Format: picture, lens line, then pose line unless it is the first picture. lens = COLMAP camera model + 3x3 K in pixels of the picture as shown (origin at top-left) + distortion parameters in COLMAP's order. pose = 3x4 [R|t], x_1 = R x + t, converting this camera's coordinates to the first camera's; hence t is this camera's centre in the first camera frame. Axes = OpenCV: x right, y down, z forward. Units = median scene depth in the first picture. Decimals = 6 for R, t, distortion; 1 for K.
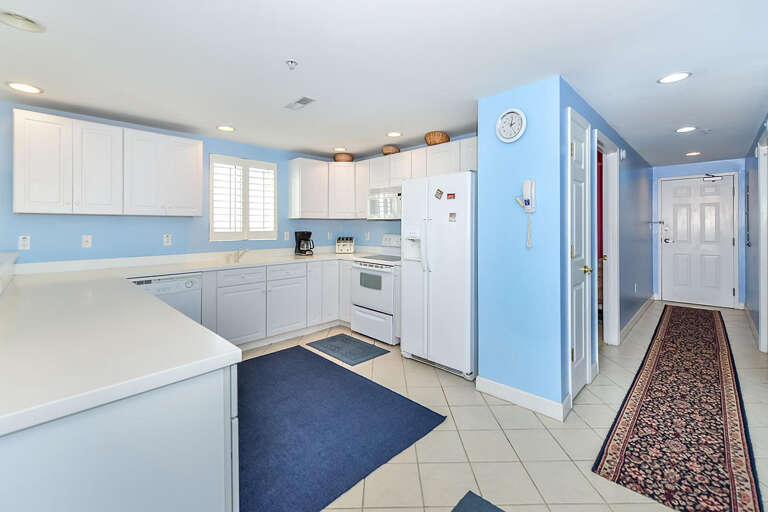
lens RADIAL K [[324.1, 0, 384.9], [0, 324.1, 225.5], [0, 0, 1]] dist [0.002258, 0.000429]
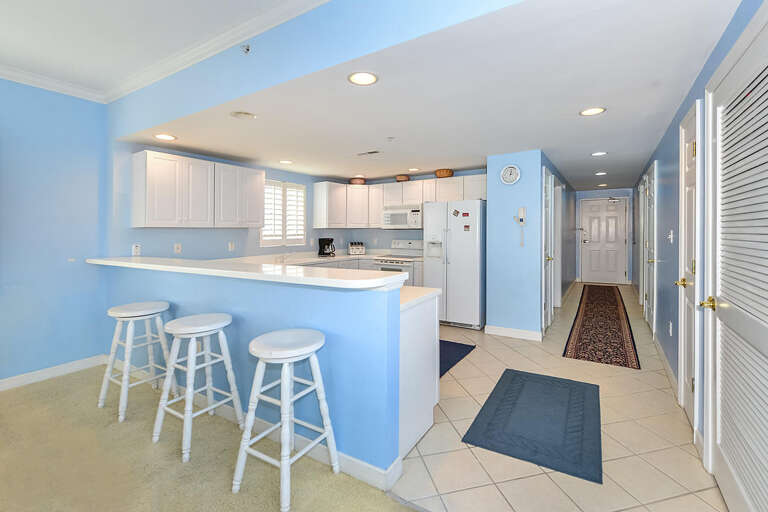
lens RADIAL K [[280.0, 0, 383.2], [0, 280.0, 237.2], [0, 0, 1]] dist [-0.000900, -0.000049]
pose [[0.994010, -0.012260, 0.108599, -0.200959], [0.010225, 0.999762, 0.019278, -0.006891], [-0.108809, -0.018052, 0.993899, -0.181454]]
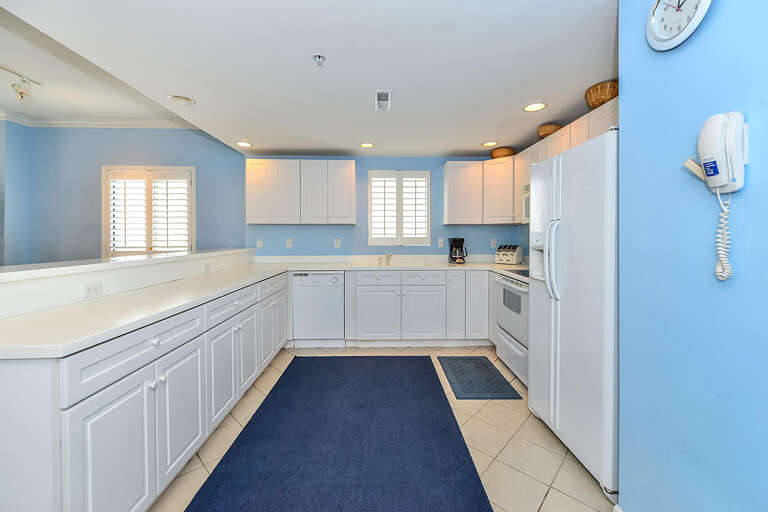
lens RADIAL K [[301.6, 0, 338.6], [0, 301.6, 234.3], [0, 0, 1]] dist [0.000259, 0.000031]
pose [[0.724961, 0.003330, -0.688782, 0.149064], [0.000516, 0.999985, 0.005379, 0.003482], [0.688790, -0.004255, 0.724948, 0.160493]]
